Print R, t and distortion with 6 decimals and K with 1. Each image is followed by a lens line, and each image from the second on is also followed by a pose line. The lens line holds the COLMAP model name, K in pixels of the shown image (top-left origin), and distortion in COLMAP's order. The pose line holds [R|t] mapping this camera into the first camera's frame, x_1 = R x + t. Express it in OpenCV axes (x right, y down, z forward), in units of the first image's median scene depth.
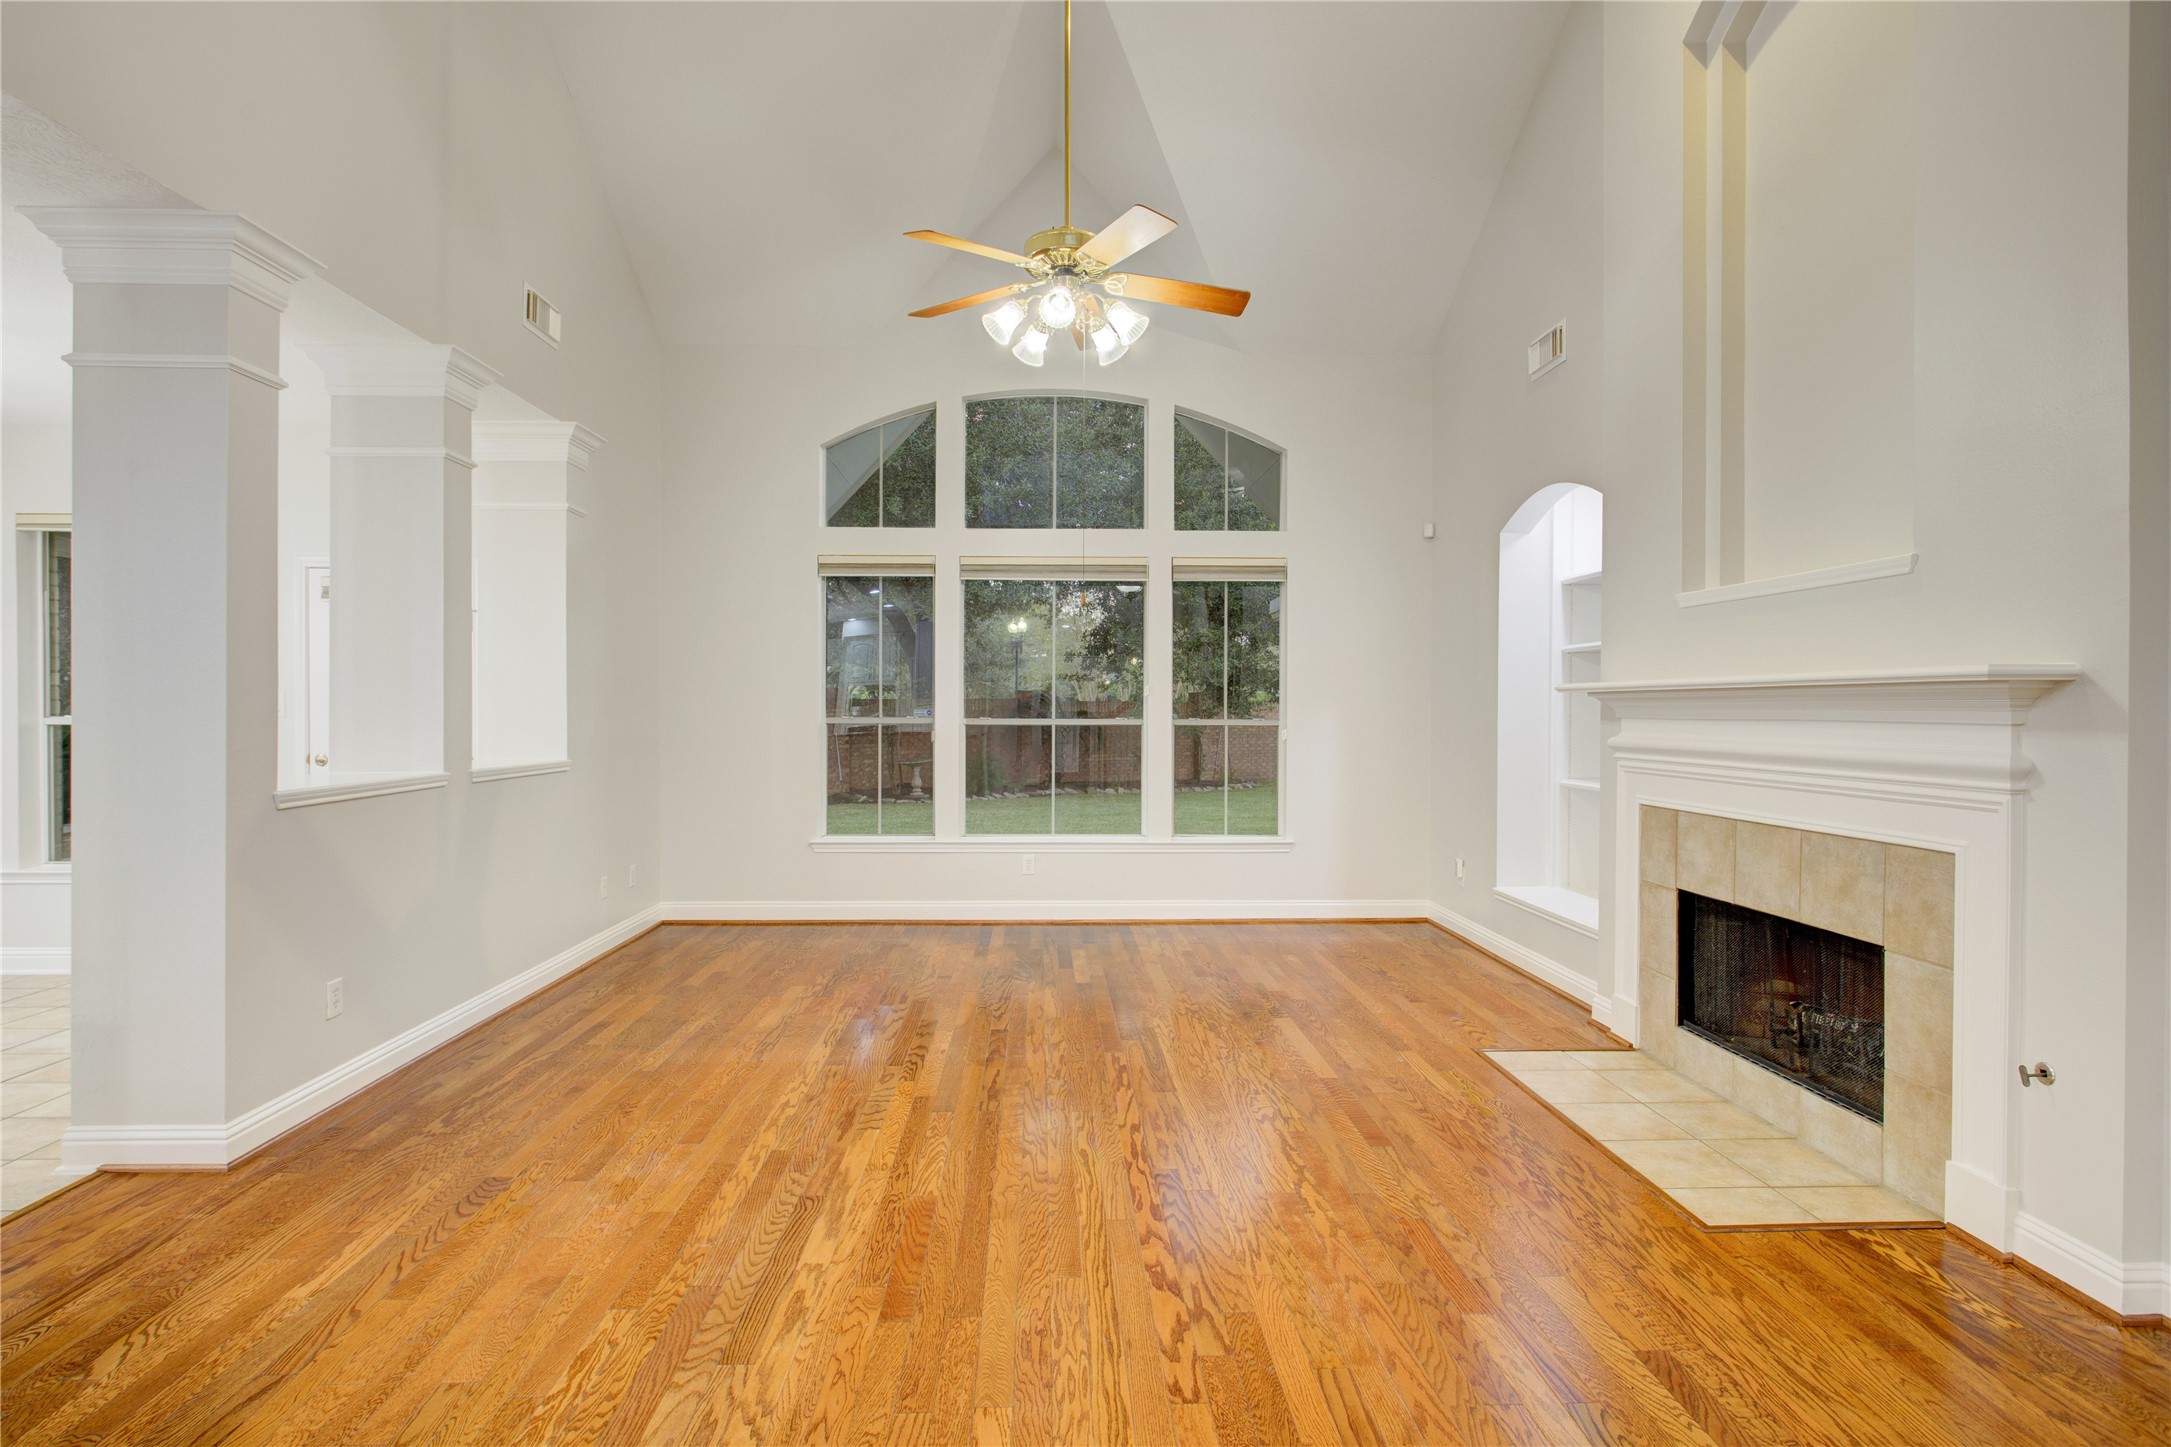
lens RADIAL K [[1091.8, 0, 1071.4], [0, 1091.8, 717.1], [0, 0, 1]] dist [-0.002619, 0.000393]
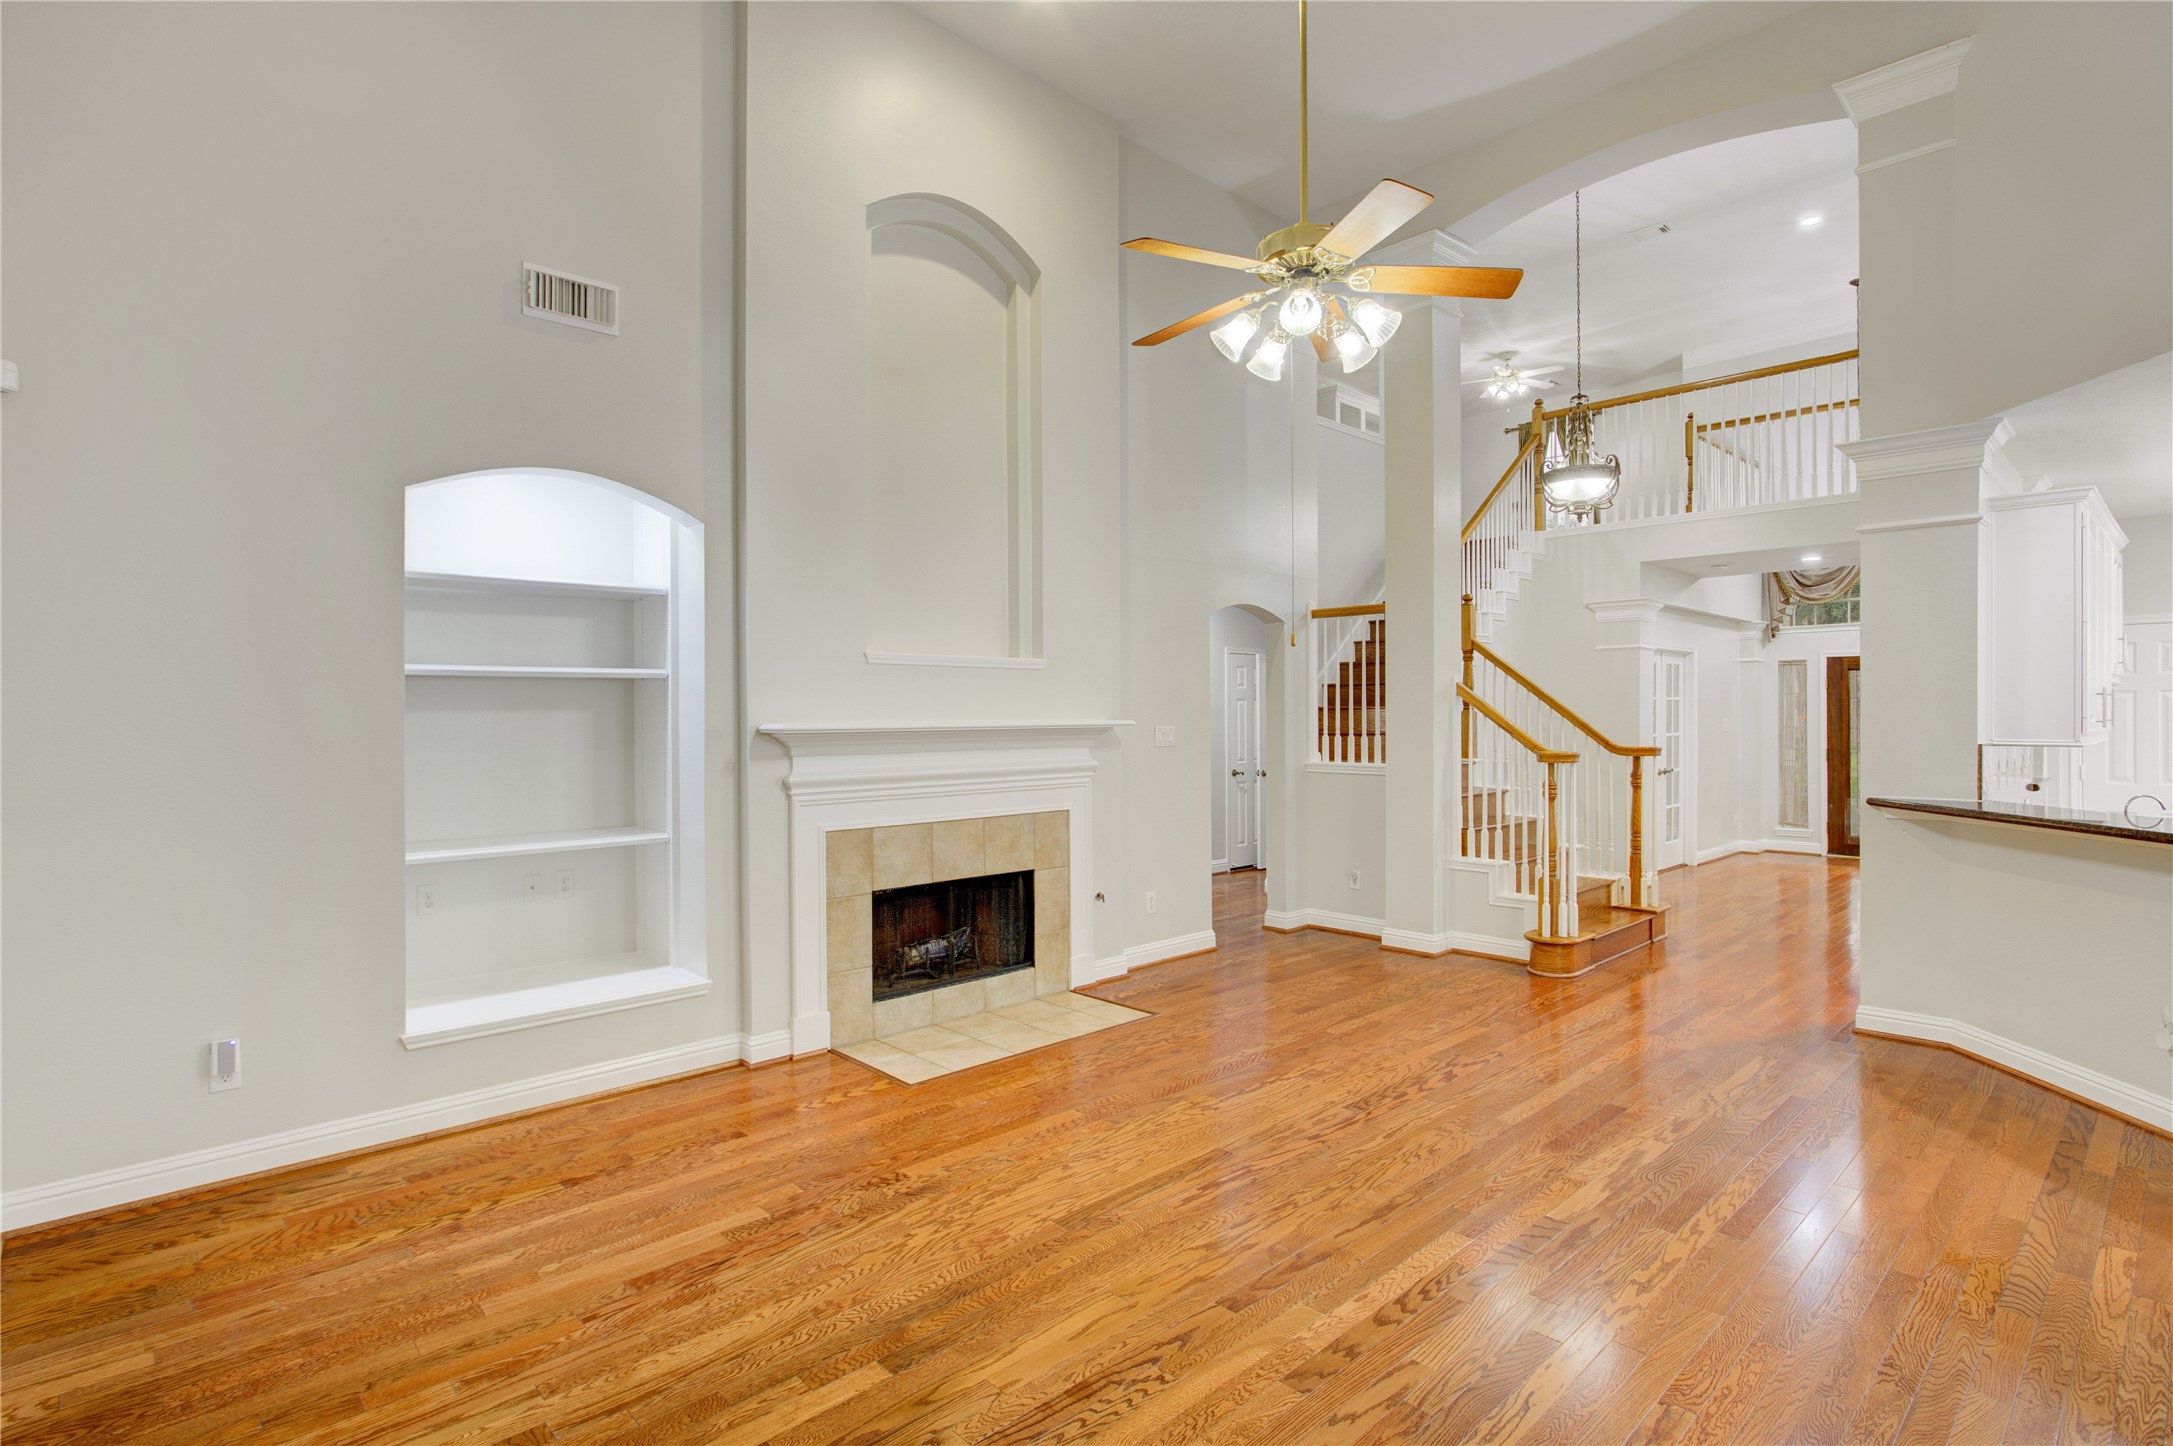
lens RADIAL K [[1092.8, 0, 1072.4], [0, 1092.8, 716.6], [0, 0, 1]] dist [-0.002619, 0.000393]
pose [[-0.666785, -0.002598, 0.745246, -0.656455], [0.007723, 0.999916, 0.010396, -0.065826], [-0.745210, 0.012688, -0.666709, 2.099502]]
